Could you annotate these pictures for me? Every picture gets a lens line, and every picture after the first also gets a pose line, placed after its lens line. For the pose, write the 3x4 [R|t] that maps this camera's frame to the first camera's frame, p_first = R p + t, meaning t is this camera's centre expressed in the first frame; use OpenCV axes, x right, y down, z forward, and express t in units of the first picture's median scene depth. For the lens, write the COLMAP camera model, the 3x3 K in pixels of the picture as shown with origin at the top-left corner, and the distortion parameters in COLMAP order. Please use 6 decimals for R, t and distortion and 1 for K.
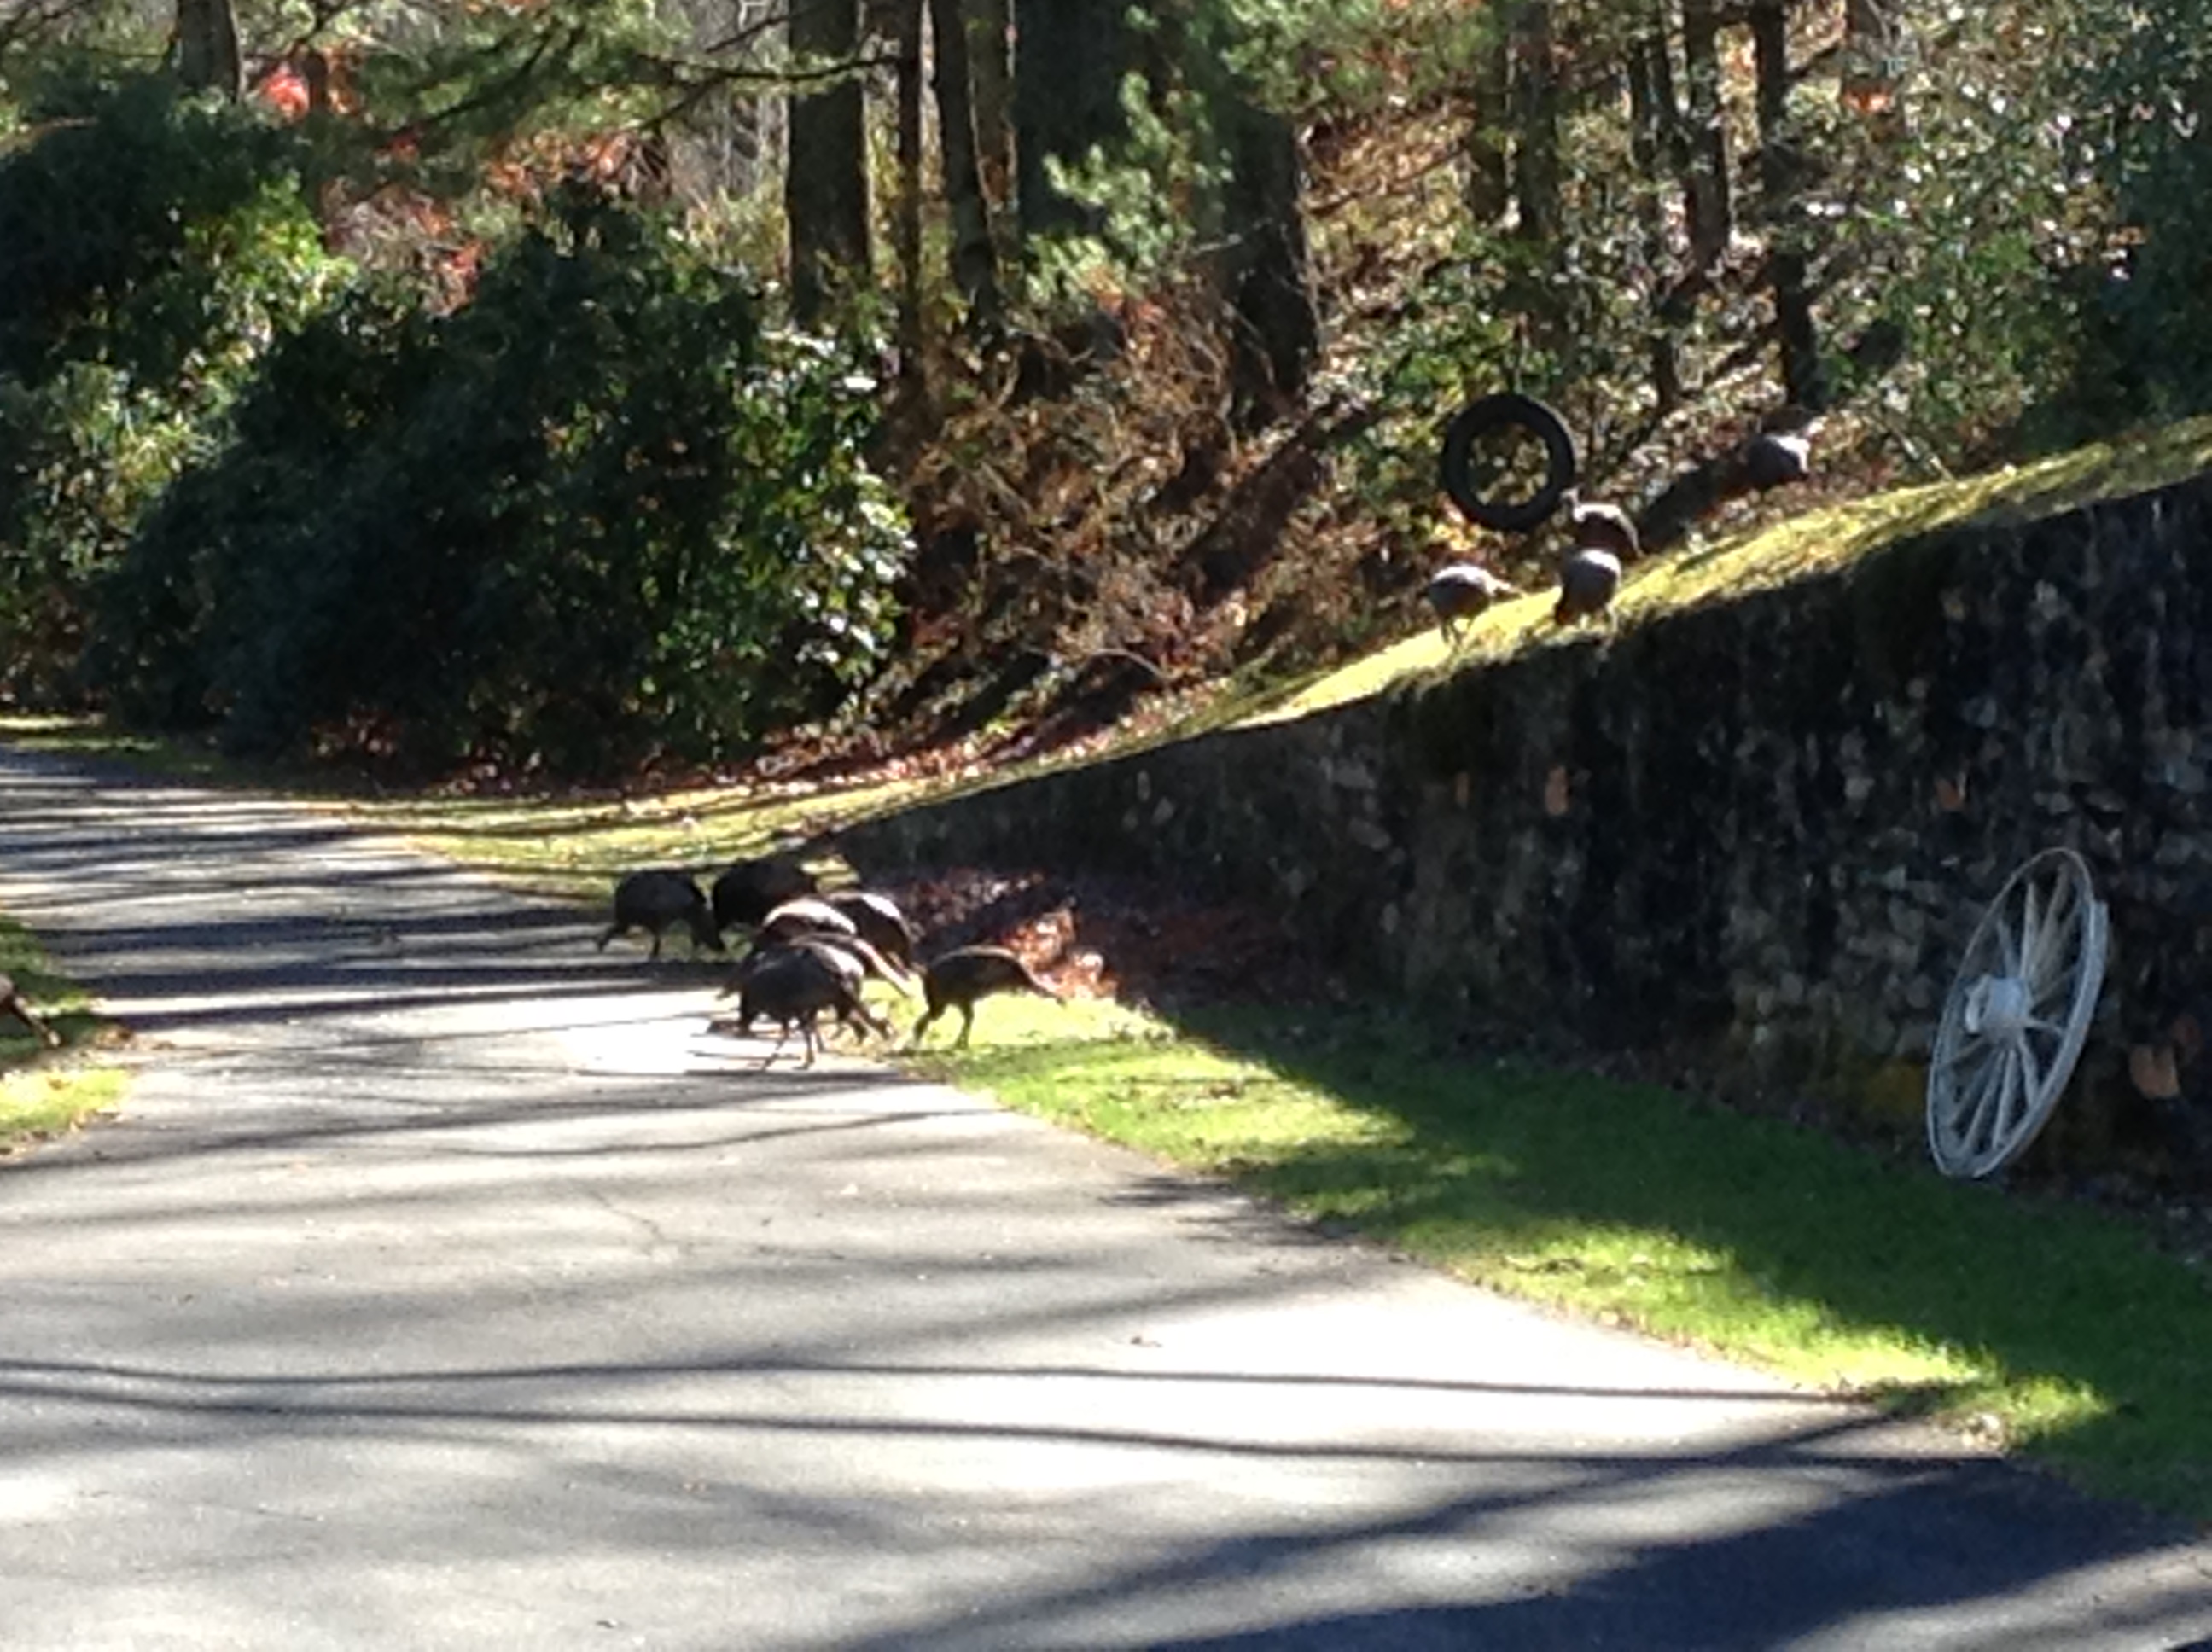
lens RADIAL K [[8131.8, 0, 1103.4], [0, 8131.8, 815.6], [0, 0, 1]] dist [0.406423, 0.000000]
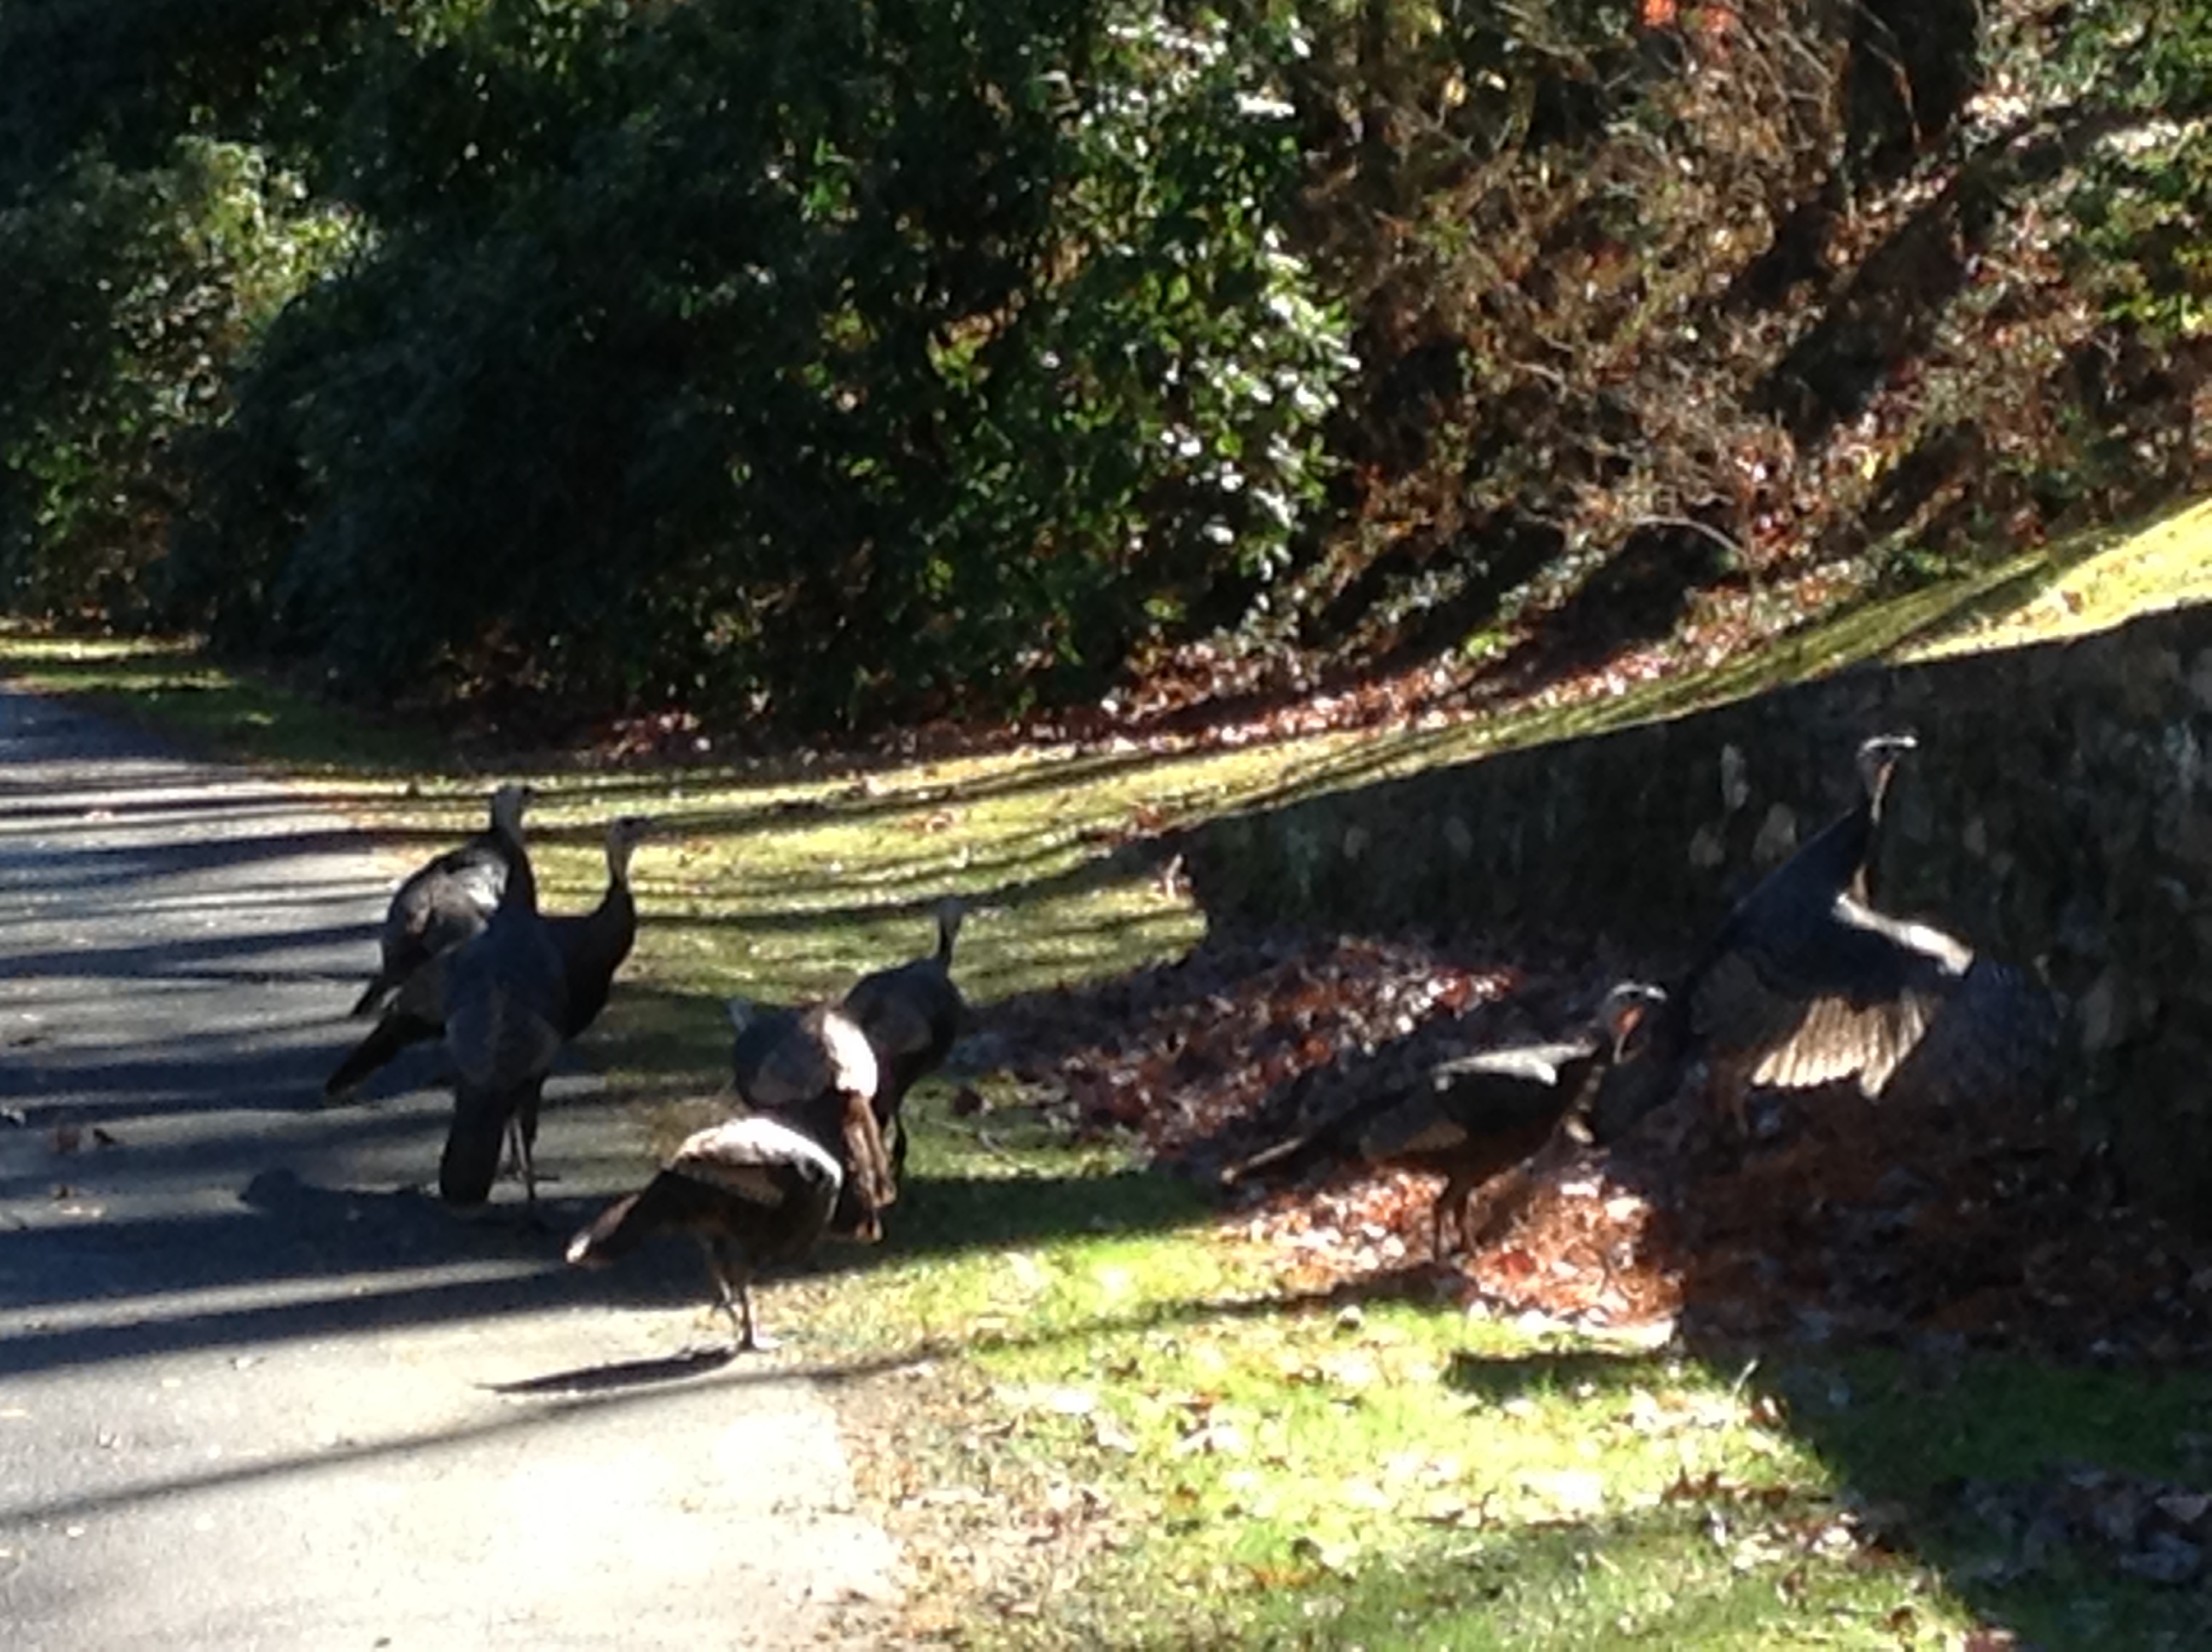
lens RADIAL K [[8131.8, 0, 1109.4], [0, 8131.8, 831.1], [0, 0, 1]] dist [0.406423, 0.000000]
pose [[0.997702, -0.008246, -0.067256, 0.000391], [0.009175, 0.999867, 0.013516, -0.005025], [0.067136, -0.014102, 0.997644, 0.358036]]
